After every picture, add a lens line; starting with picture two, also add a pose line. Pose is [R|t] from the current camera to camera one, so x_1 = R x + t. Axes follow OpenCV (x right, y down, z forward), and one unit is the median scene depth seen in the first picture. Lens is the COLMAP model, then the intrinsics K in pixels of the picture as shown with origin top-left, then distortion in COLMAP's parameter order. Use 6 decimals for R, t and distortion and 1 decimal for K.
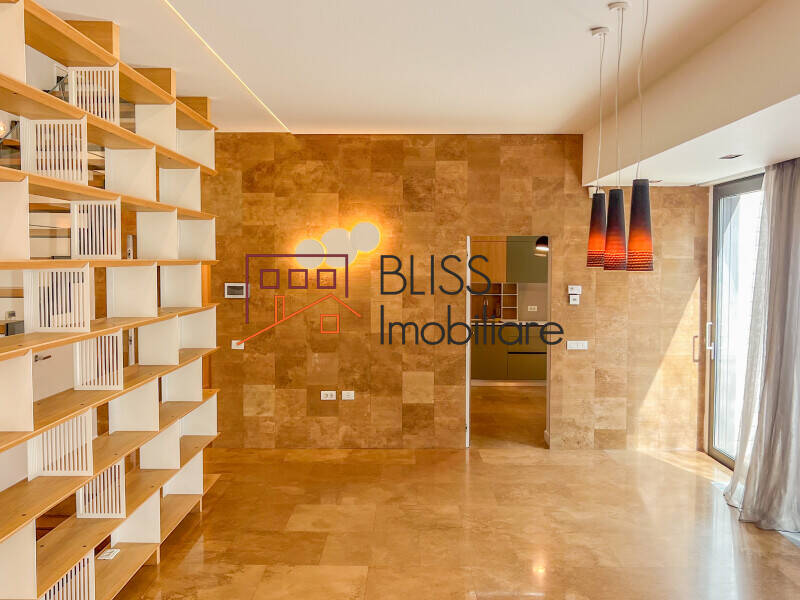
lens RADIAL K [[740.9, 0, 400.0], [0, 740.9, 300.0], [0, 0, 1]] dist [0.002828, -0.001323]
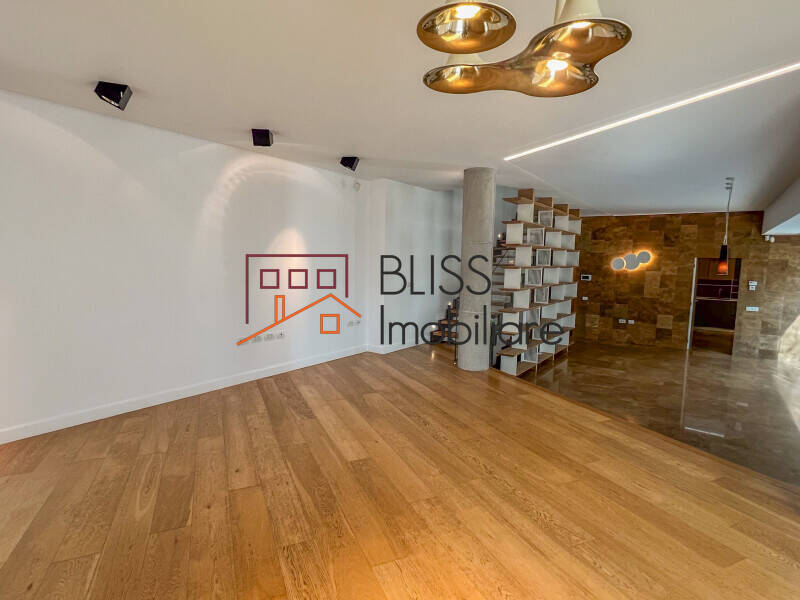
lens RADIAL K [[432.0, 0, 400.0], [0, 432.0, 300.0], [0, 0, 1]] dist [0.004447, -0.001138]
pose [[0.808661, 0.068502, -0.584273, 0.144902], [-0.050113, 0.997608, 0.047603, 0.026078], [0.586136, -0.009215, 0.810160, -0.620083]]
